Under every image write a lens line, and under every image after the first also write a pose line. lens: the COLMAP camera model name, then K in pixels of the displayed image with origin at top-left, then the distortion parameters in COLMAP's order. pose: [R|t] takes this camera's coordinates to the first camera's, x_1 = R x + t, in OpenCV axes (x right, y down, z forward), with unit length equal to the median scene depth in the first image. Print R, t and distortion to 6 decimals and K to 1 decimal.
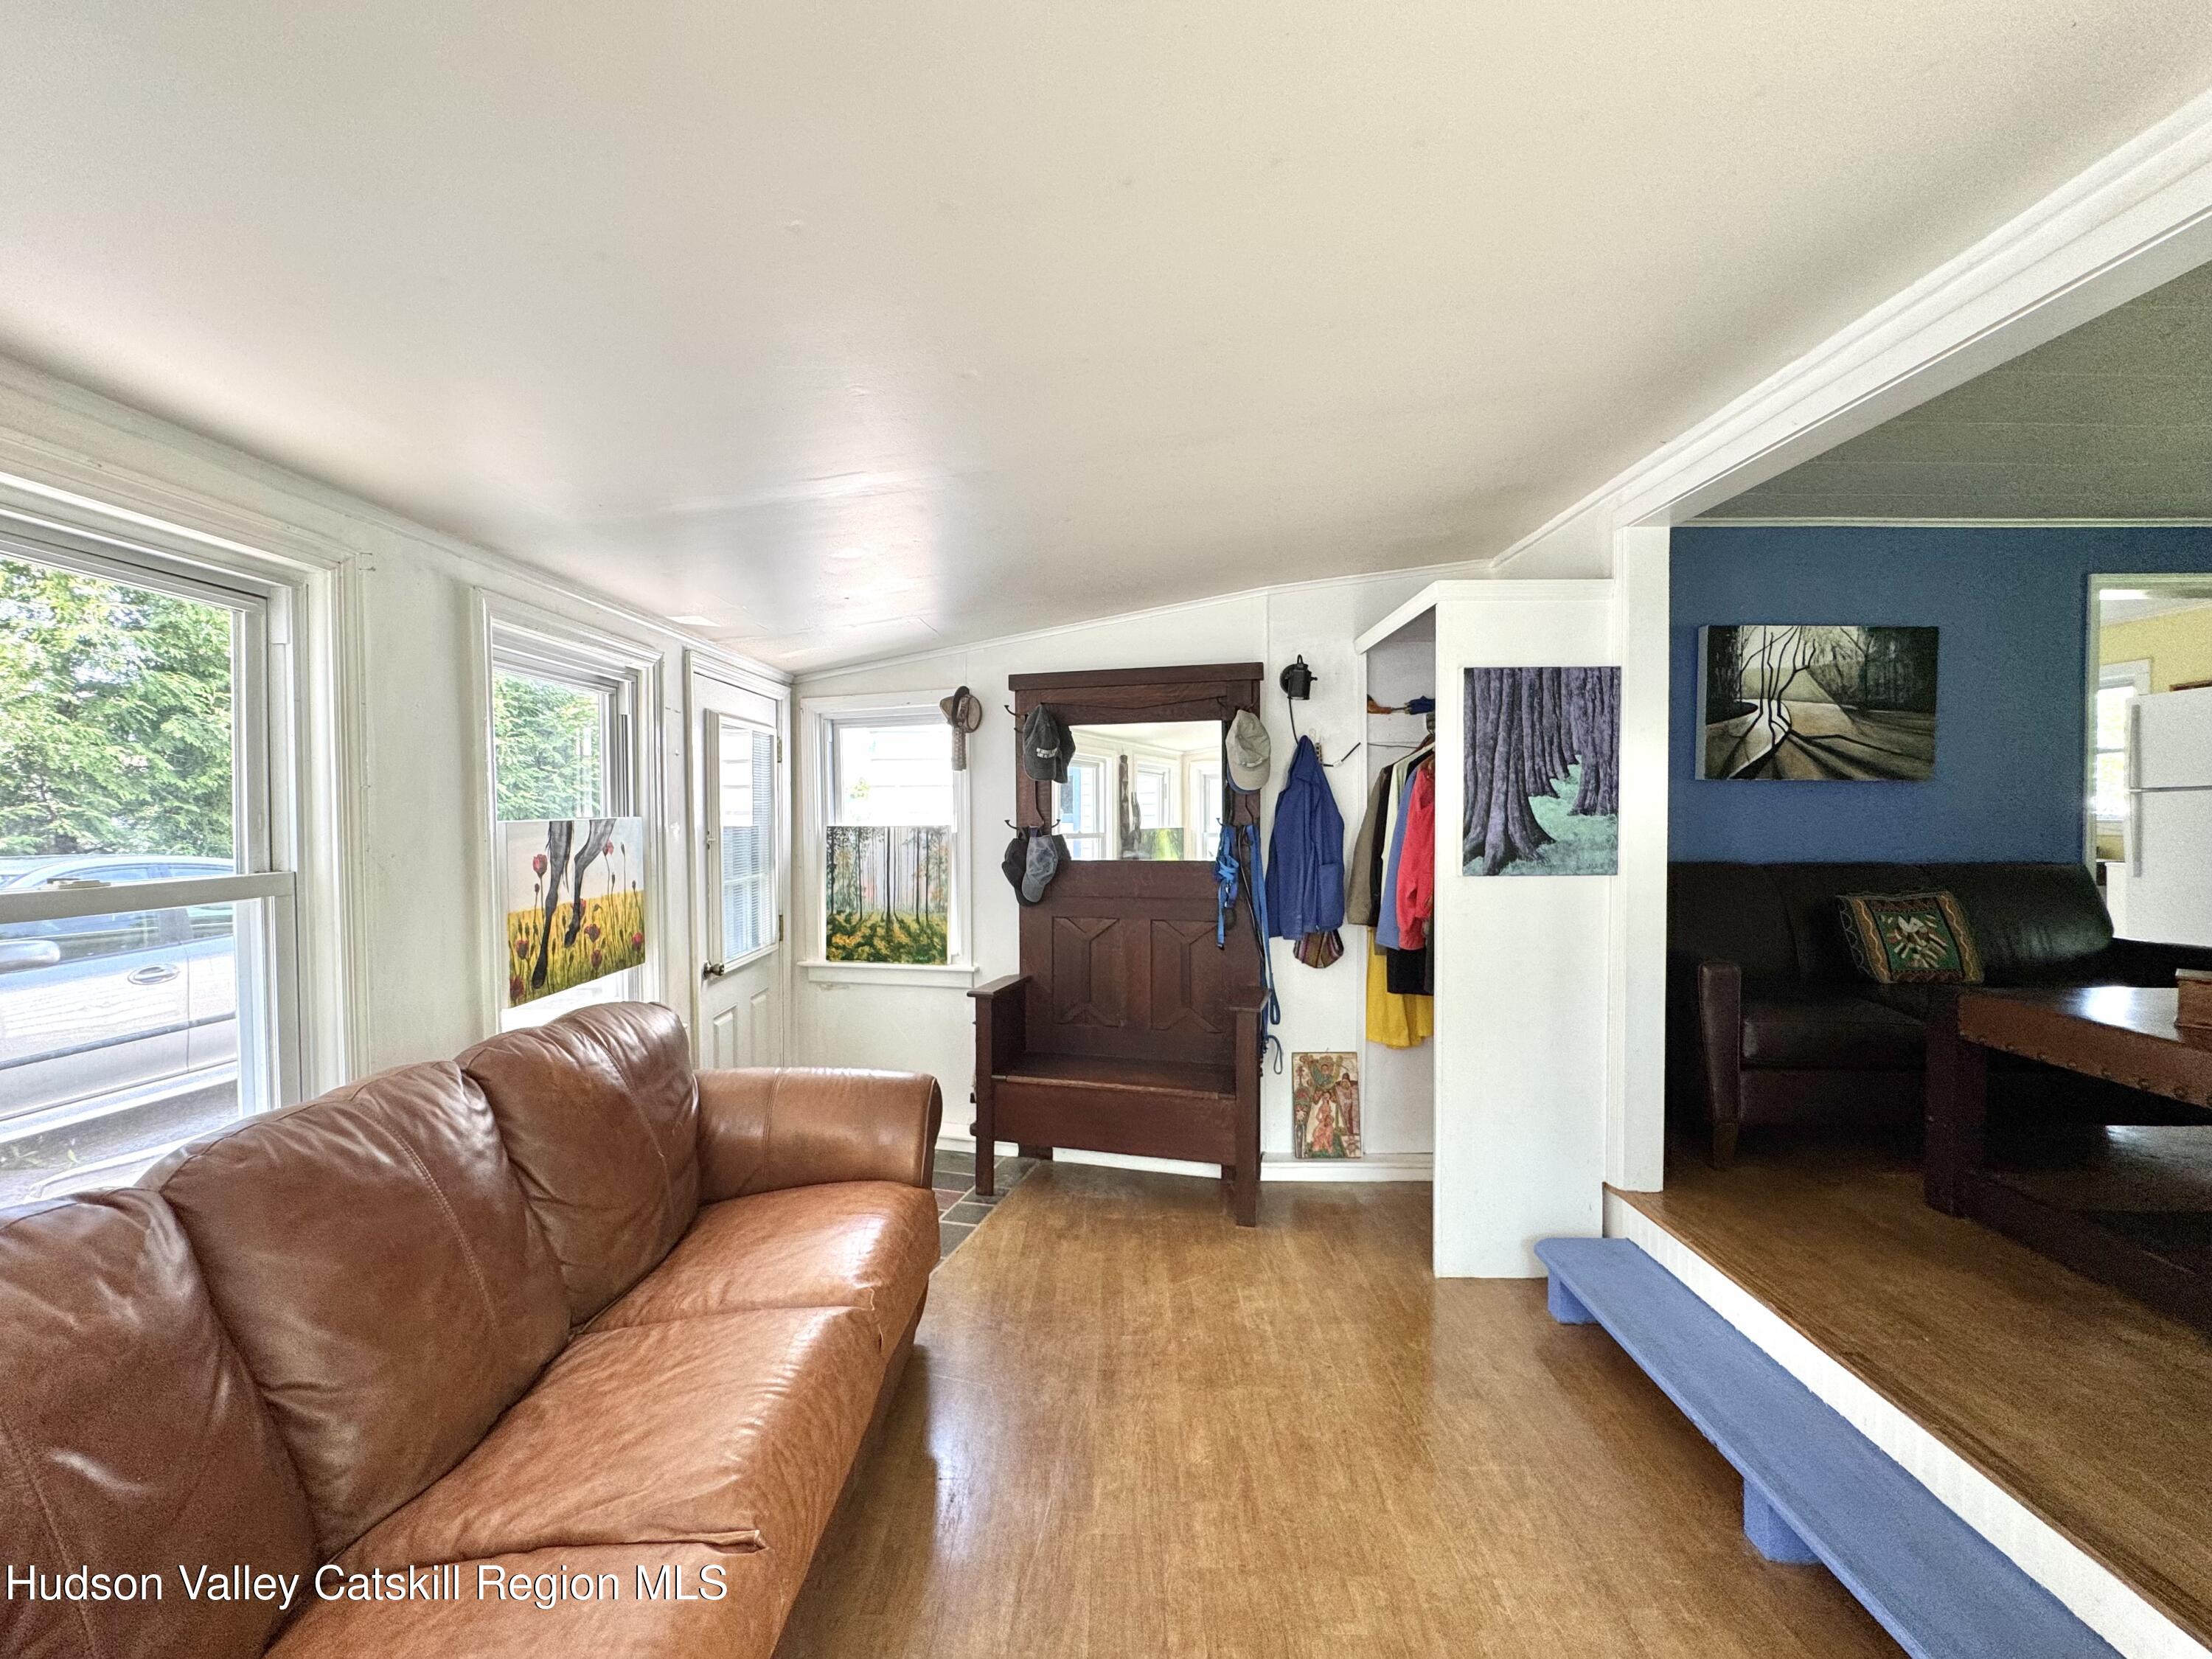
lens RADIAL K [[909.7, 0, 1109.0], [0, 909.7, 828.9], [0, 0, 1]] dist [-0.001811, 0.000201]
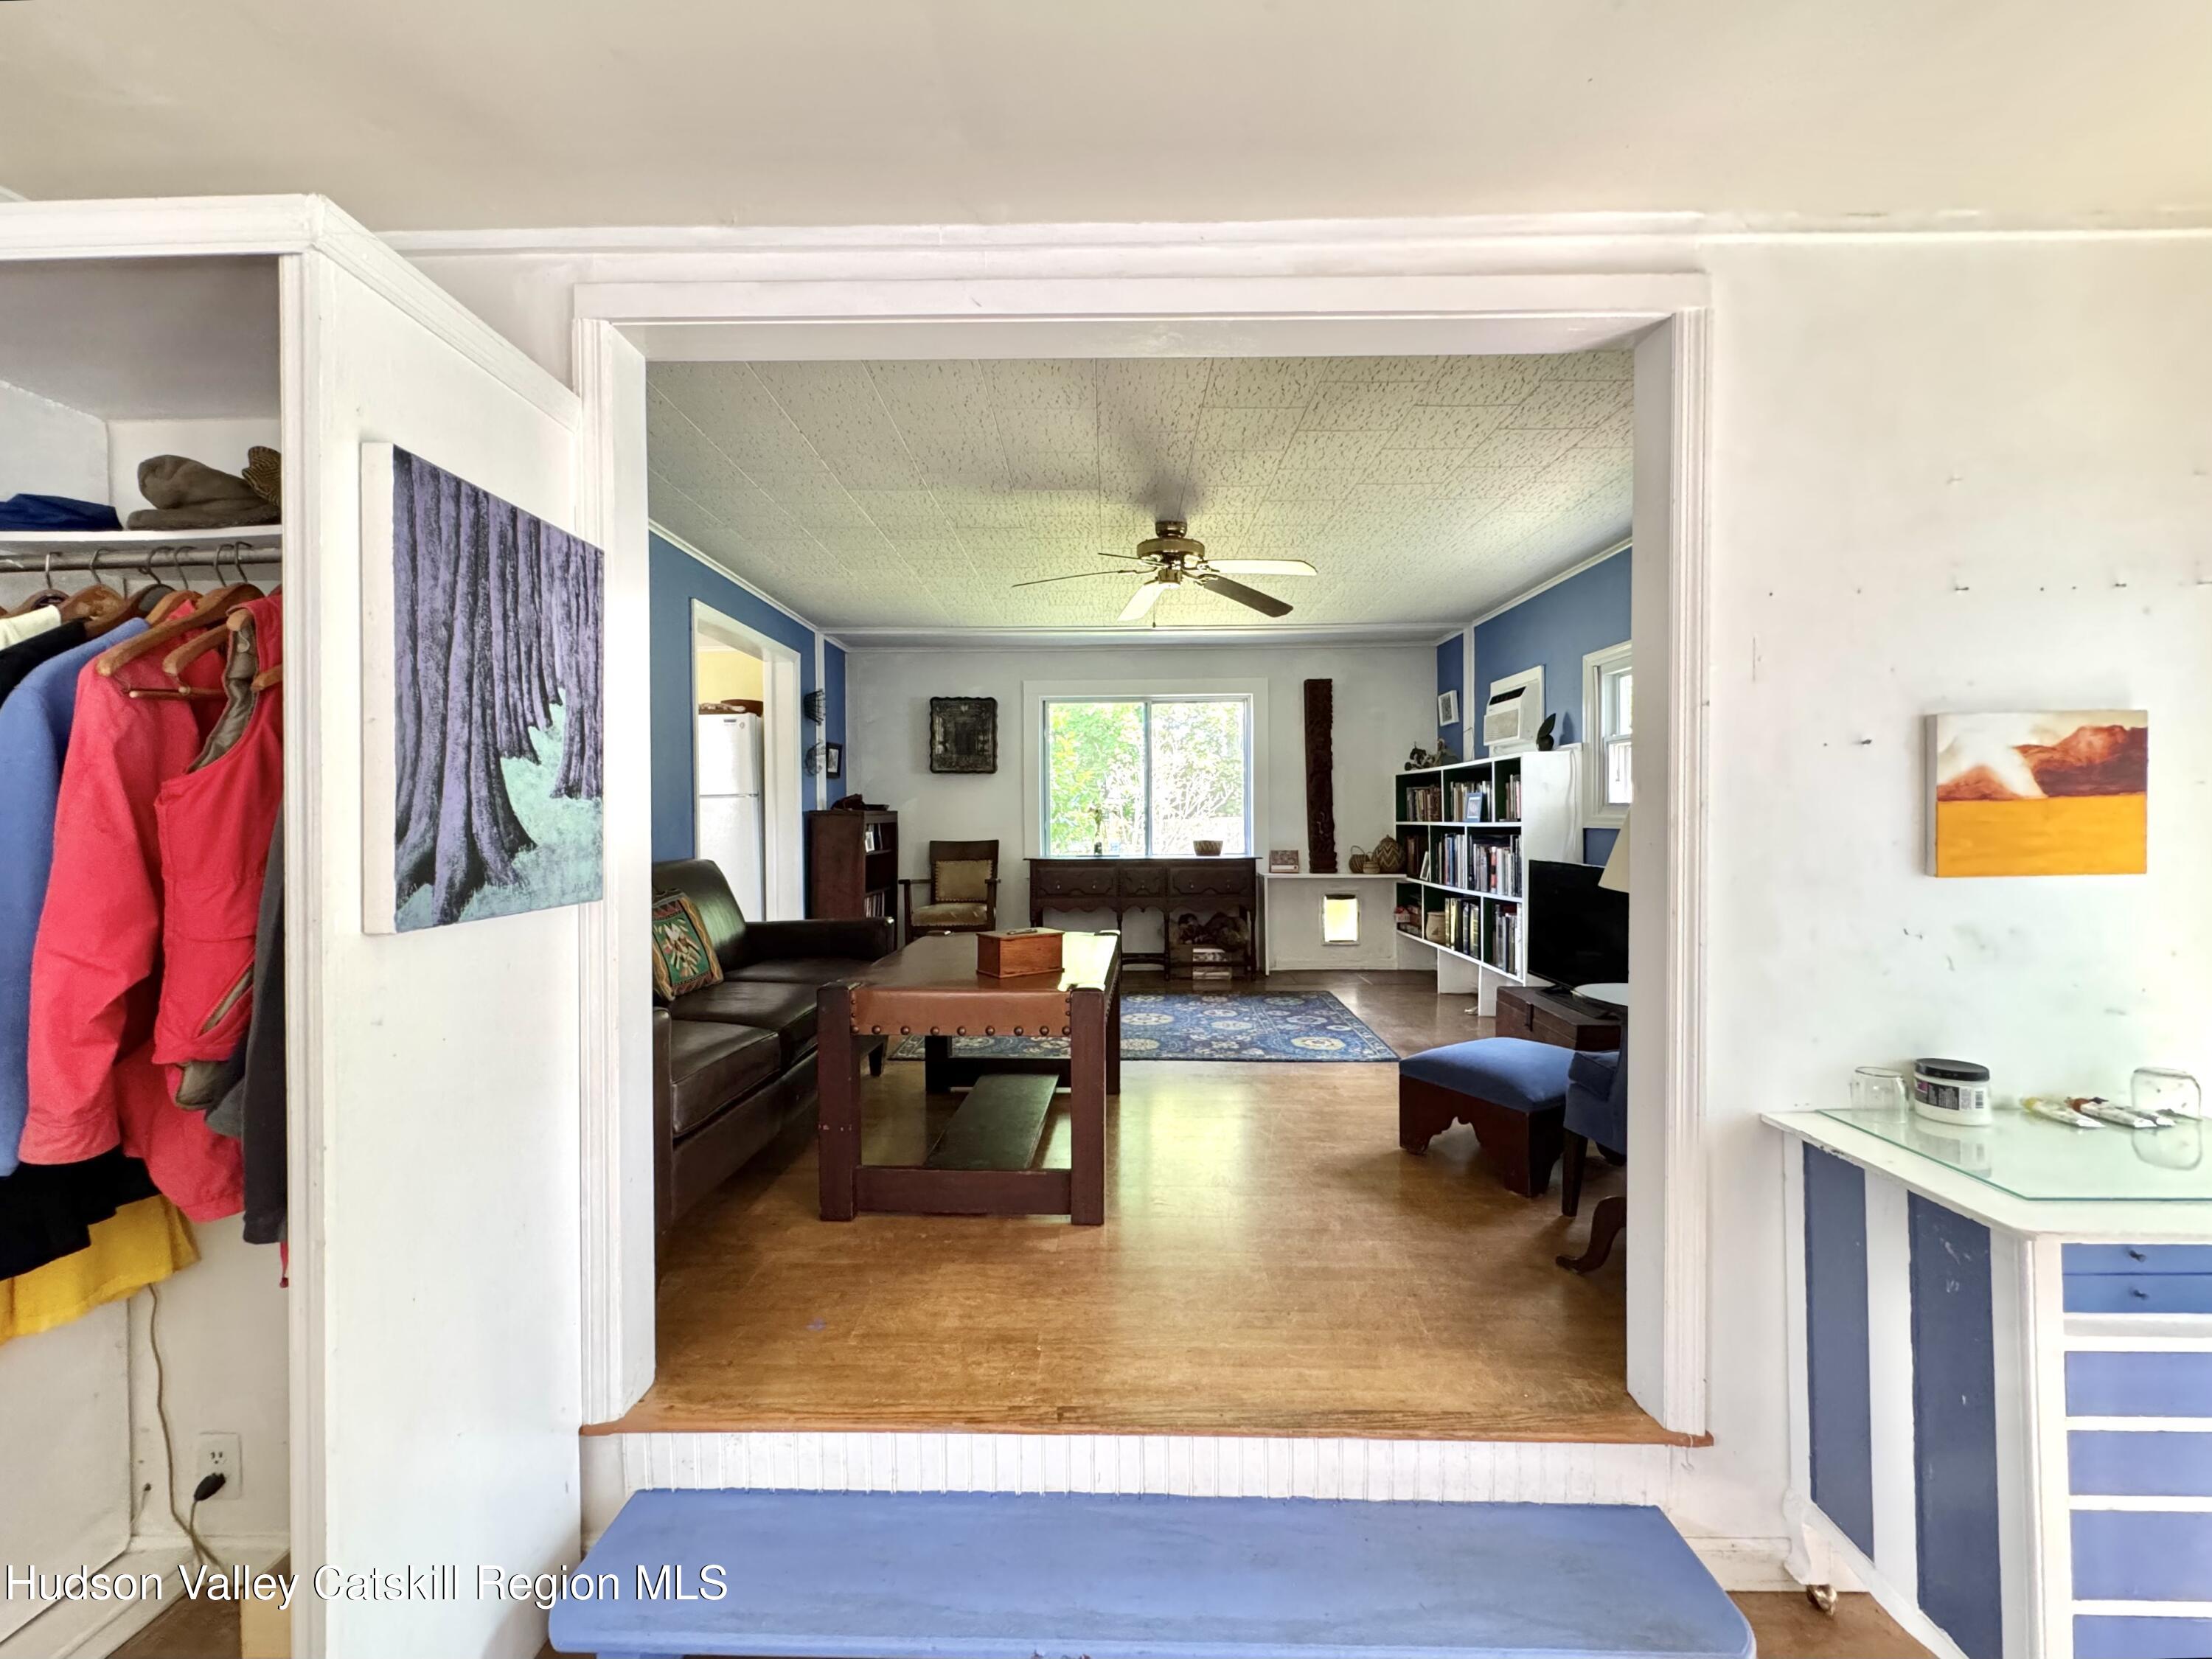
lens RADIAL K [[909.7, 0, 1115.6], [0, 909.7, 831.7], [0, 0, 1]] dist [-0.001811, 0.000201]
pose [[0.009623, -0.009253, 0.999911, -0.034137], [0.027559, 0.999580, 0.008984, 0.010037], [-0.999574, 0.027470, 0.009874, 0.660086]]
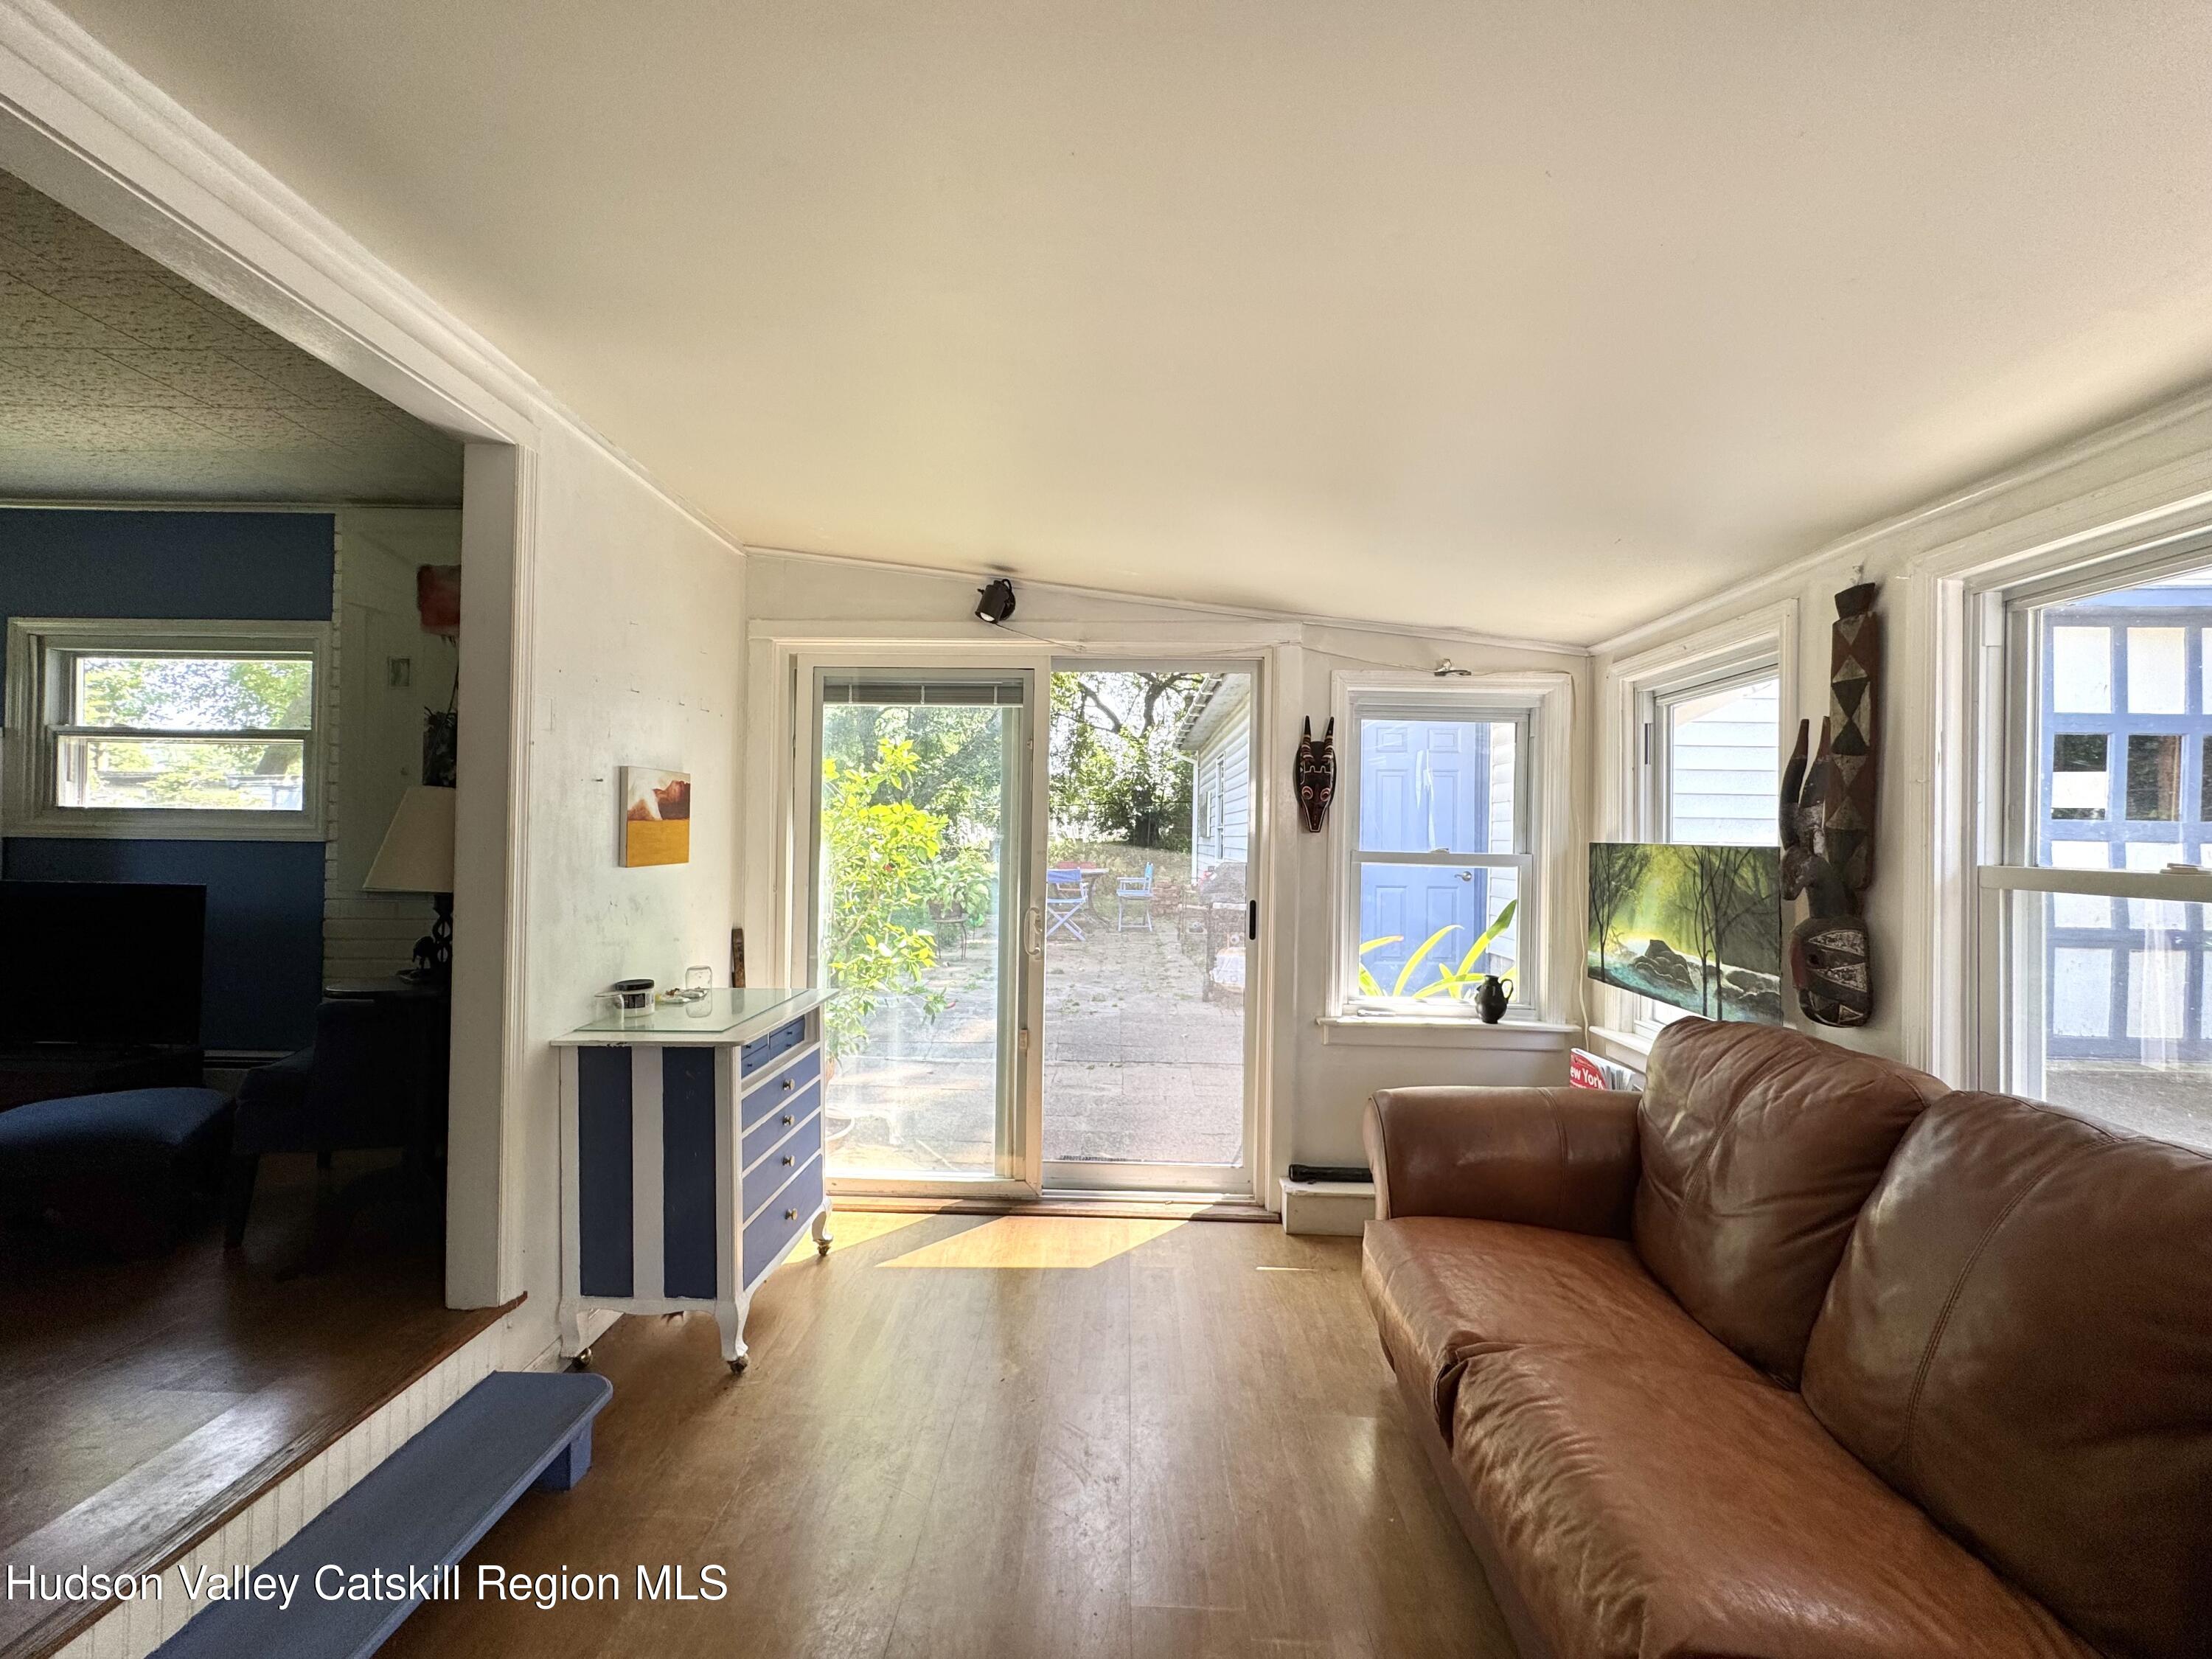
lens RADIAL K [[909.7, 0, 1119.0], [0, 909.7, 834.8], [0, 0, 1]] dist [-0.001811, 0.000201]
pose [[-0.999974, -0.006069, -0.003812, 0.046948], [-0.006127, 0.999864, 0.015339, 0.007852], [0.003719, 0.015362, -0.999875, 1.063237]]
